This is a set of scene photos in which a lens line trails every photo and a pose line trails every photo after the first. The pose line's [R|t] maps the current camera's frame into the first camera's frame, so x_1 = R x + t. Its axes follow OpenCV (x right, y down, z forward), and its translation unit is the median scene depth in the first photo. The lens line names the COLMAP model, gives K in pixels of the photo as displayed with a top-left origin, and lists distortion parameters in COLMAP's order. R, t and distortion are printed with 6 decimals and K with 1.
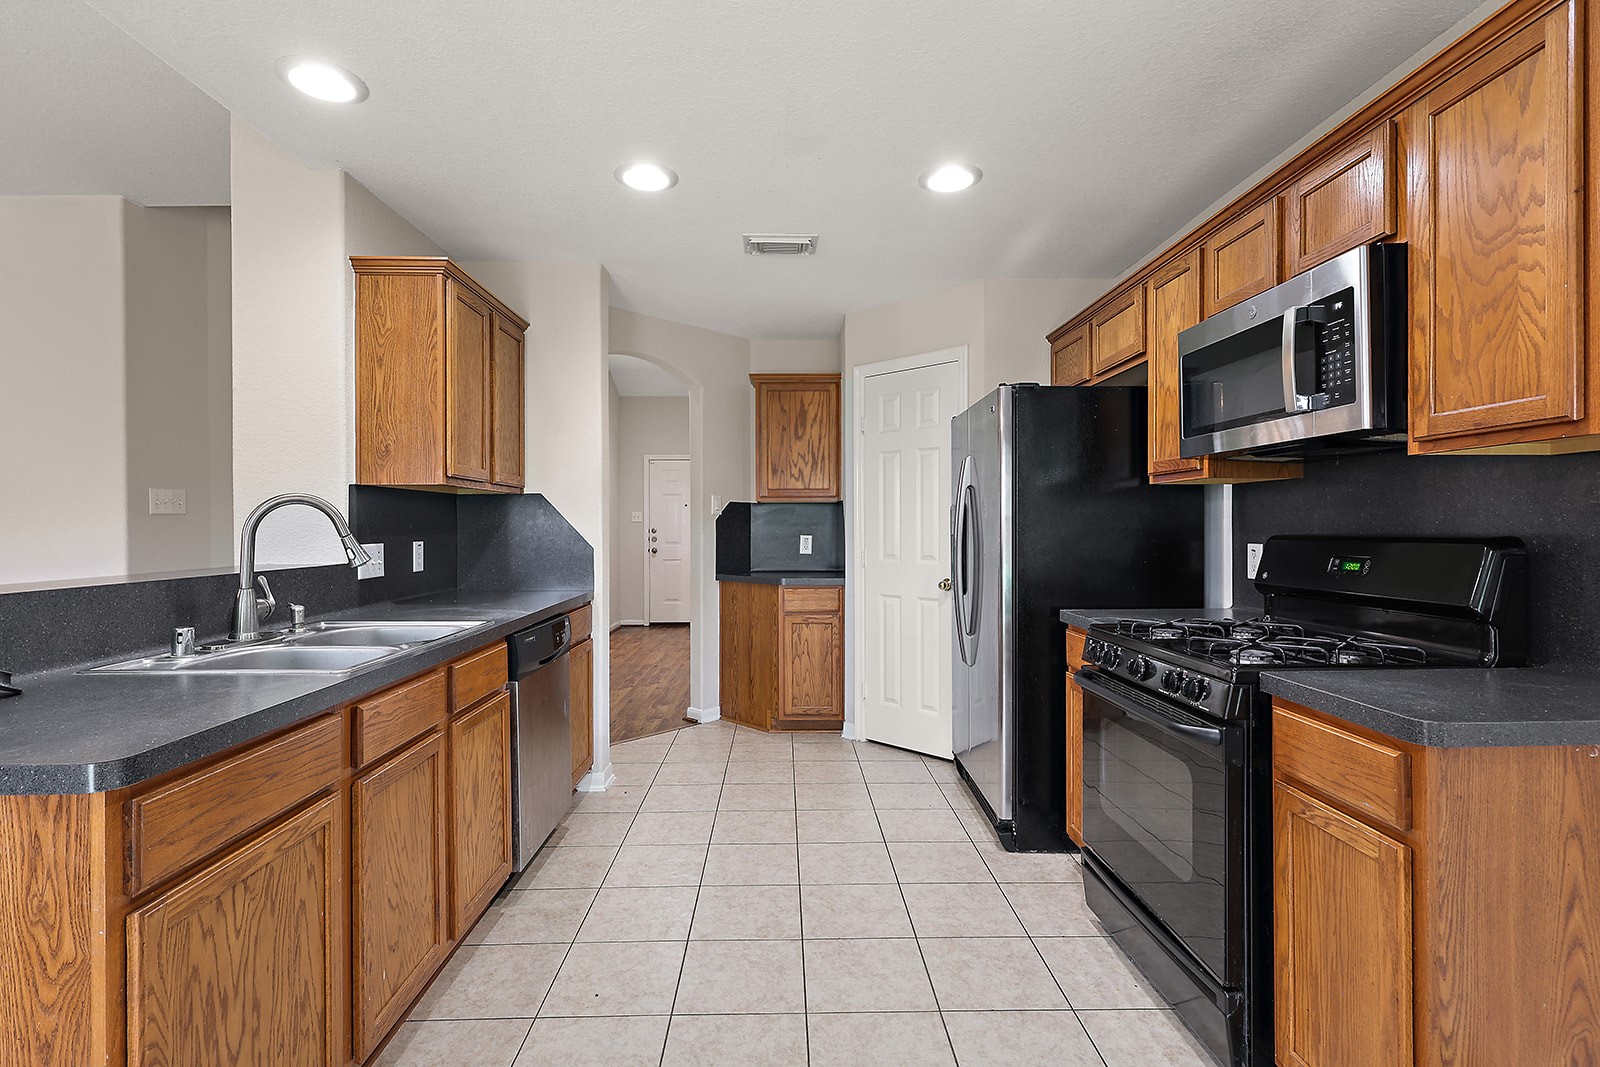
lens RADIAL K [[749.5, 0, 788.0], [0, 749.5, 528.5], [0, 0, 1]] dist [-0.000516, 0.000672]
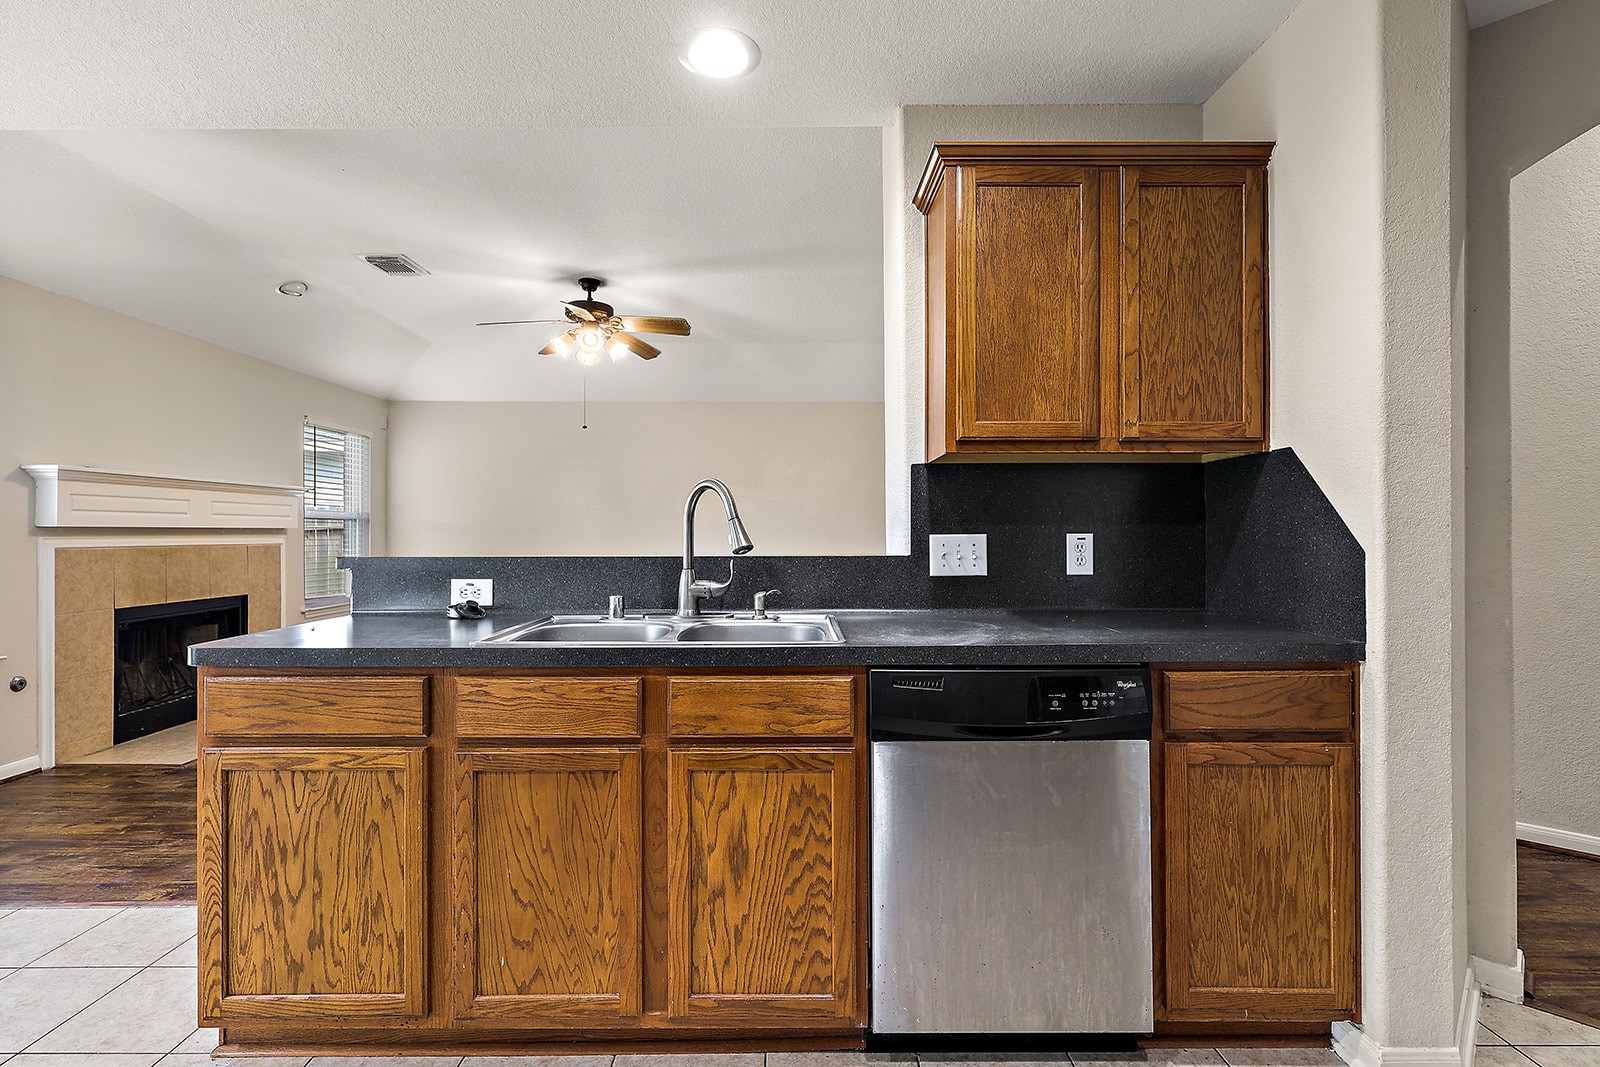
lens RADIAL K [[749.5, 0, 800.3], [0, 749.5, 526.9], [0, 0, 1]] dist [-0.000516, 0.000672]
pose [[-0.004439, -0.008378, -0.999955, 0.539566], [-0.000427, 0.999965, -0.008376, 0.037225], [0.999990, 0.000390, -0.004443, 1.671399]]
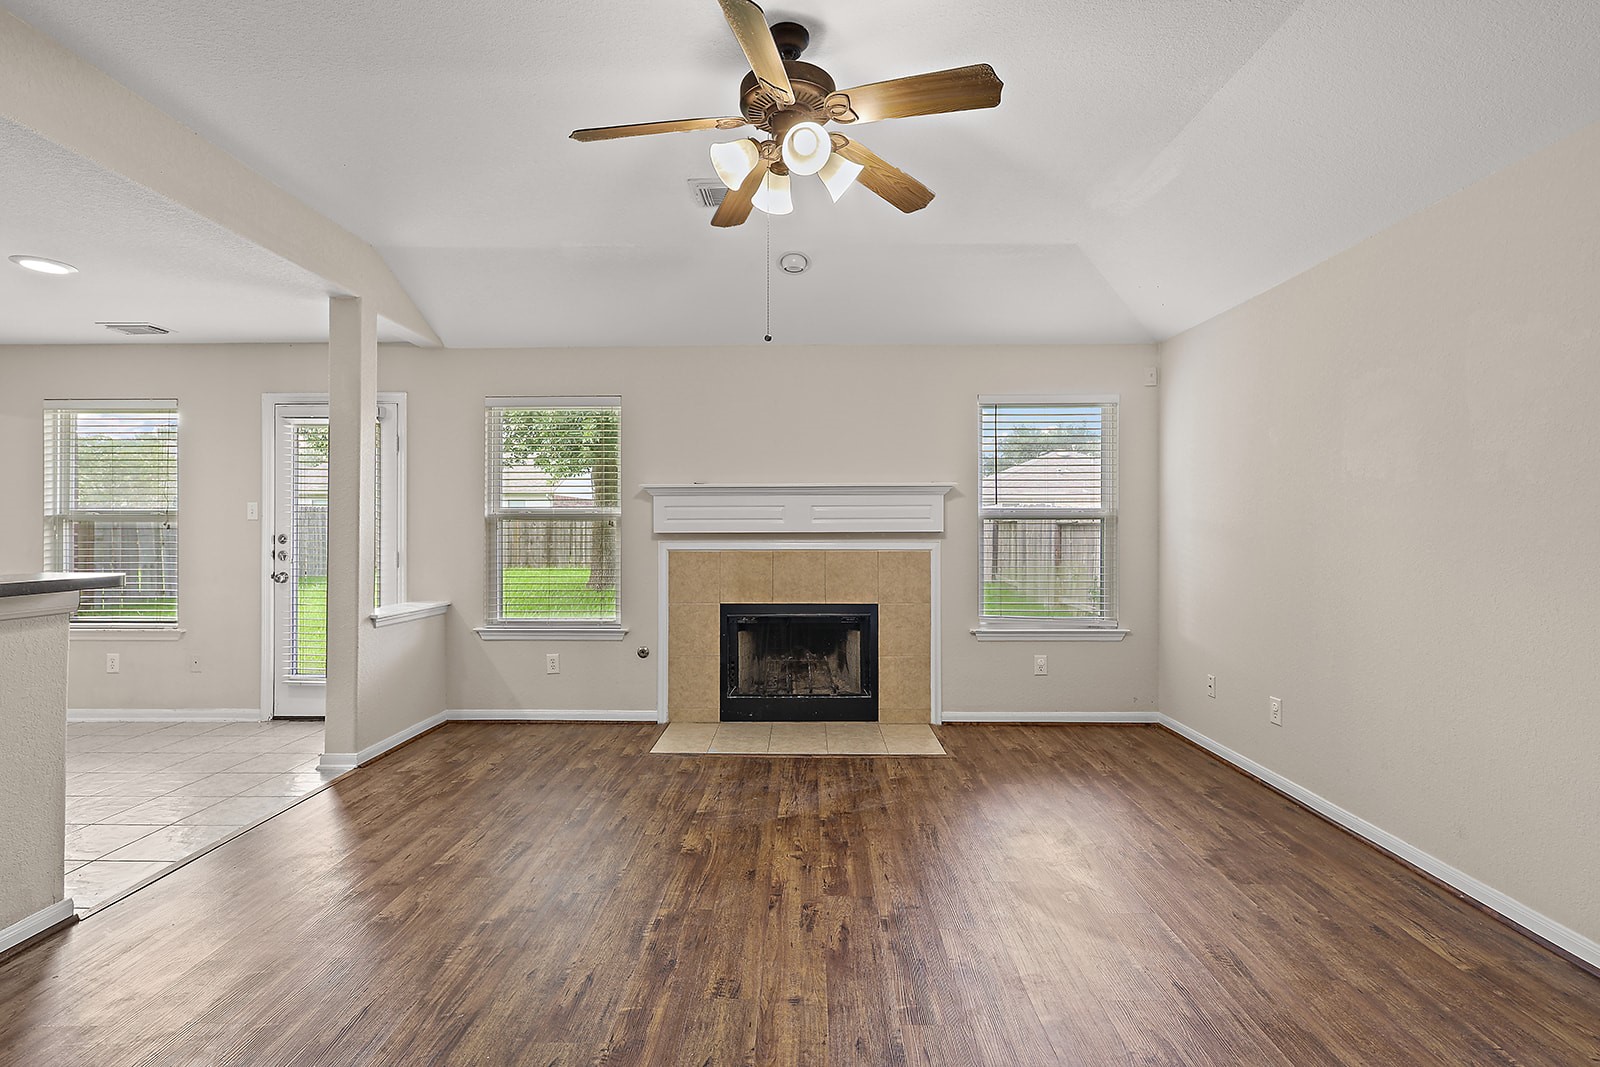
lens RADIAL K [[749.5, 0, 798.0], [0, 749.5, 527.2], [0, 0, 1]] dist [-0.000516, 0.000672]
pose [[-0.999651, 0.001566, 0.026374, -2.900892], [0.001604, 0.999998, 0.001391, -0.015155], [-0.026372, 0.001433, -0.999651, 2.360642]]
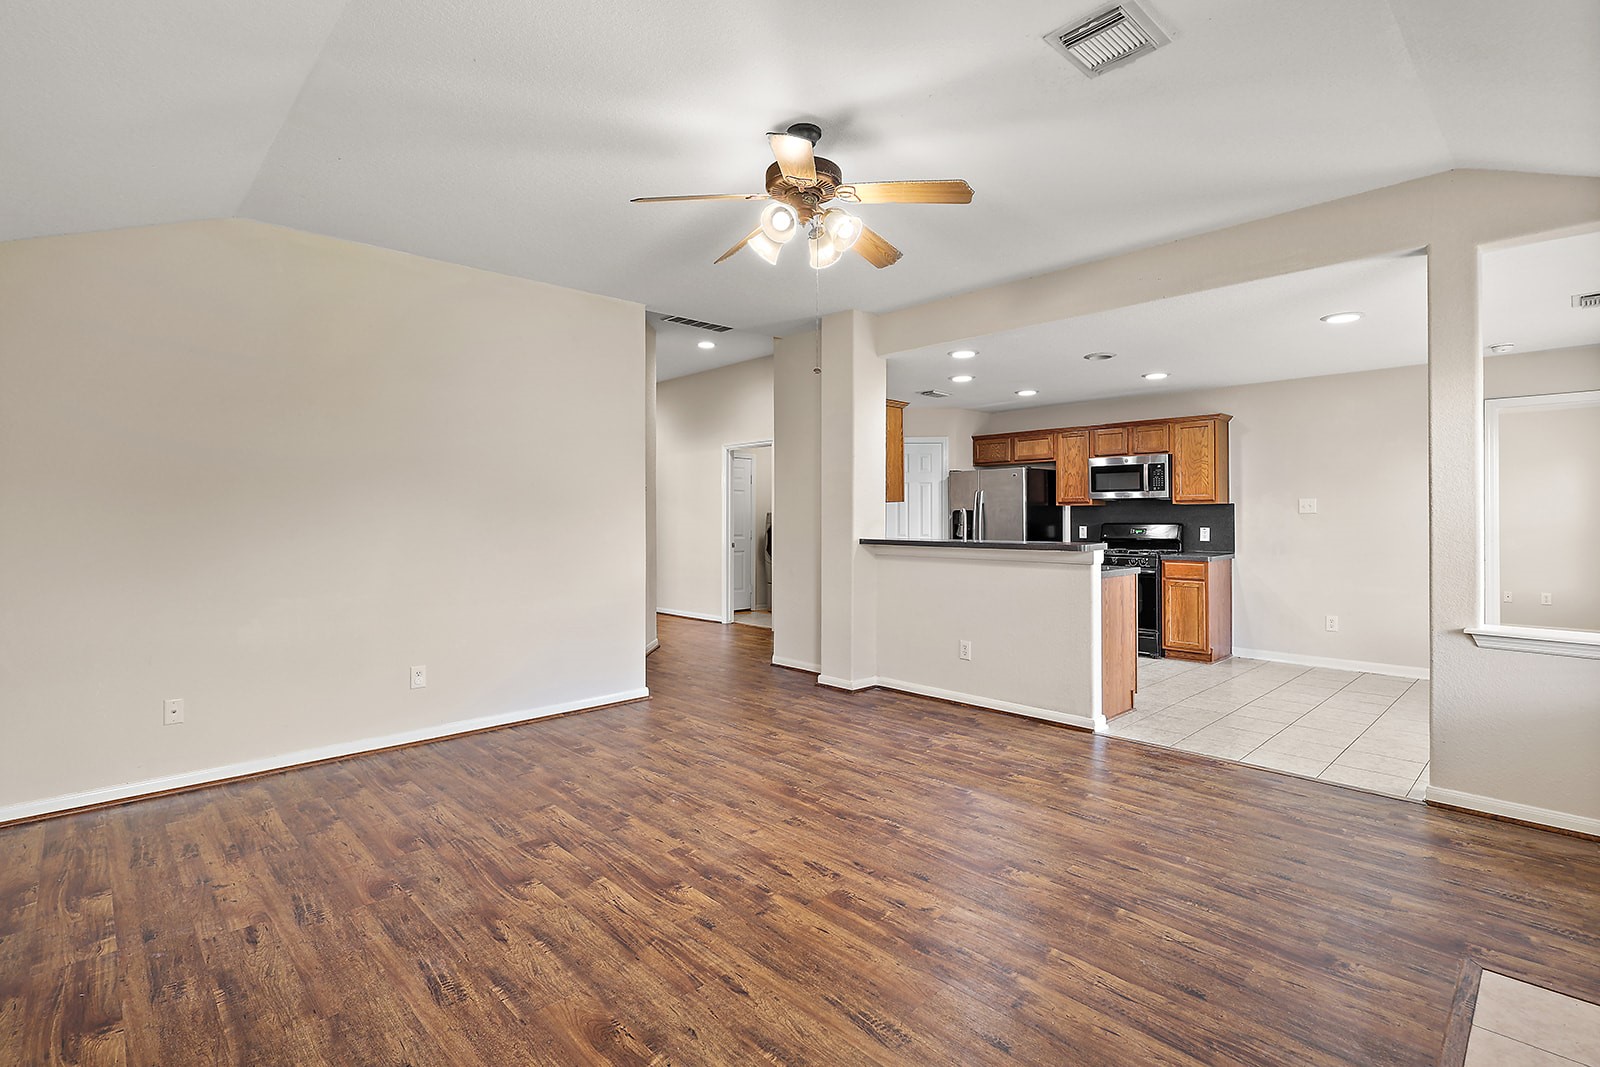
lens RADIAL K [[749.5, 0, 796.4], [0, 749.5, 516.2], [0, 0, 1]] dist [-0.000516, 0.000672]
pose [[0.734594, 0.000129, 0.678507, -4.263464], [0.003664, 0.999985, -0.004157, -0.017439], [-0.678497, 0.005540, 0.734583, -0.807361]]
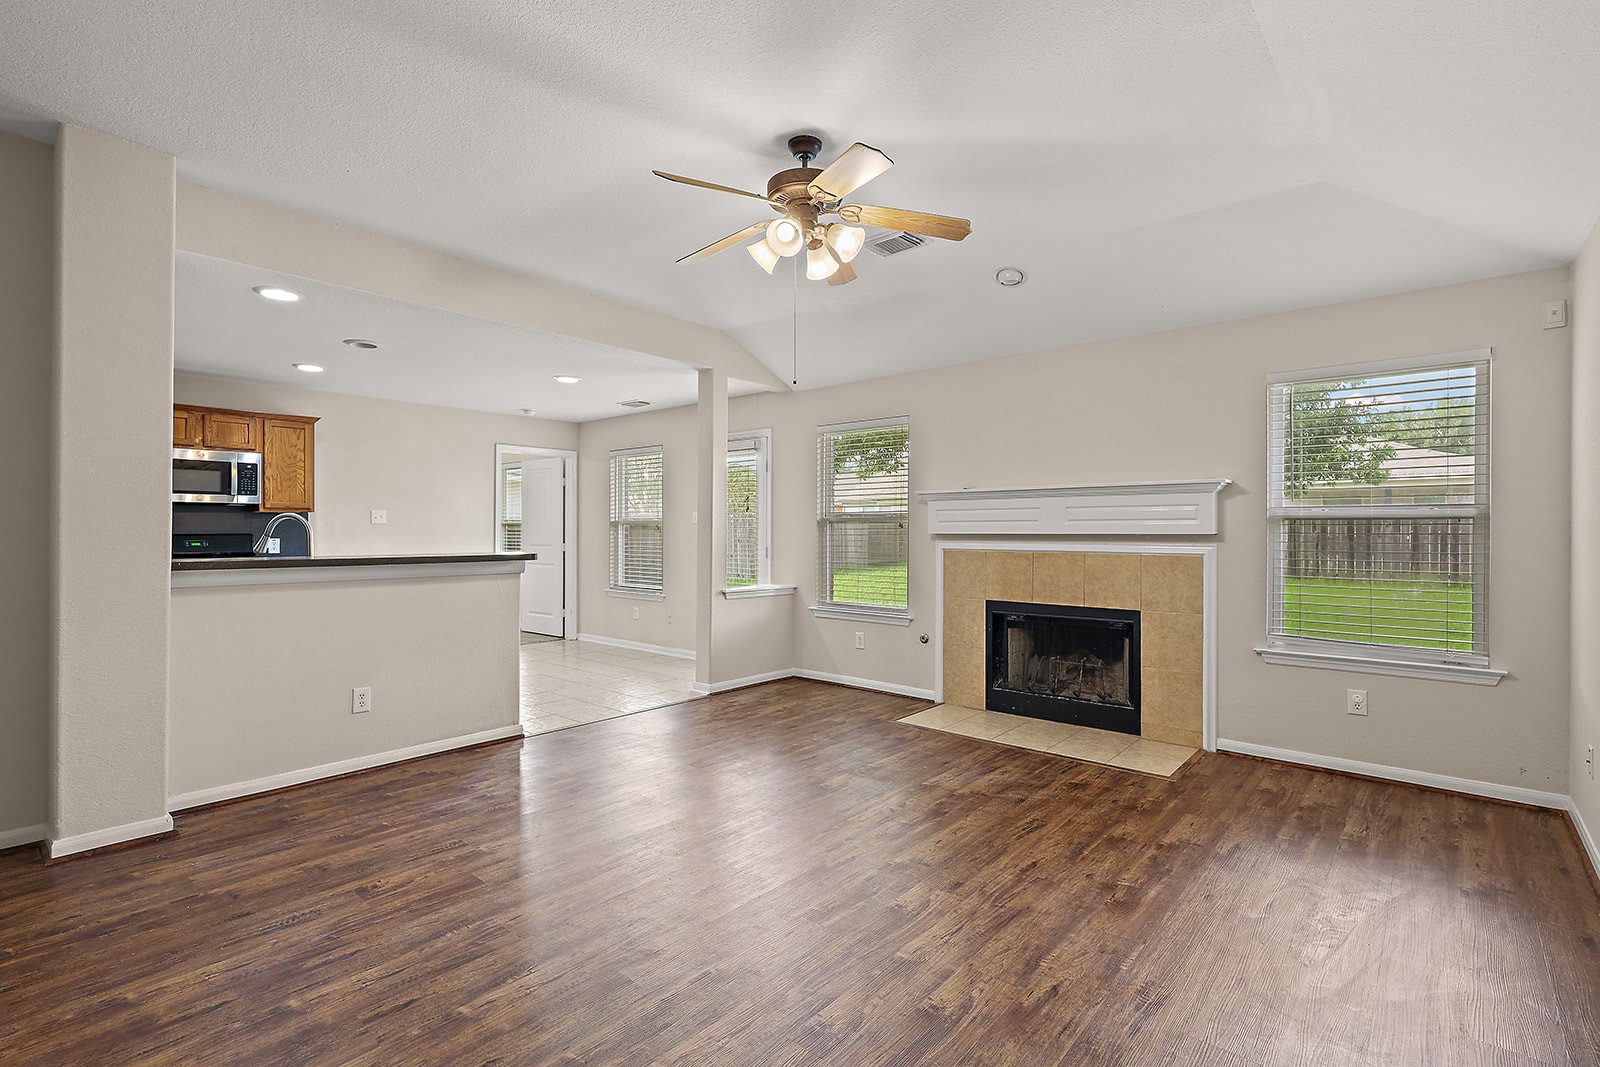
lens RADIAL K [[749.5, 0, 797.1], [0, 749.5, 528.8], [0, 0, 1]] dist [-0.000516, 0.000672]
pose [[-0.744564, 0.000095, 0.667552, -4.232690], [0.000081, 1.000000, -0.000053, -0.009776], [-0.667552, 0.000014, -0.744564, 2.301990]]
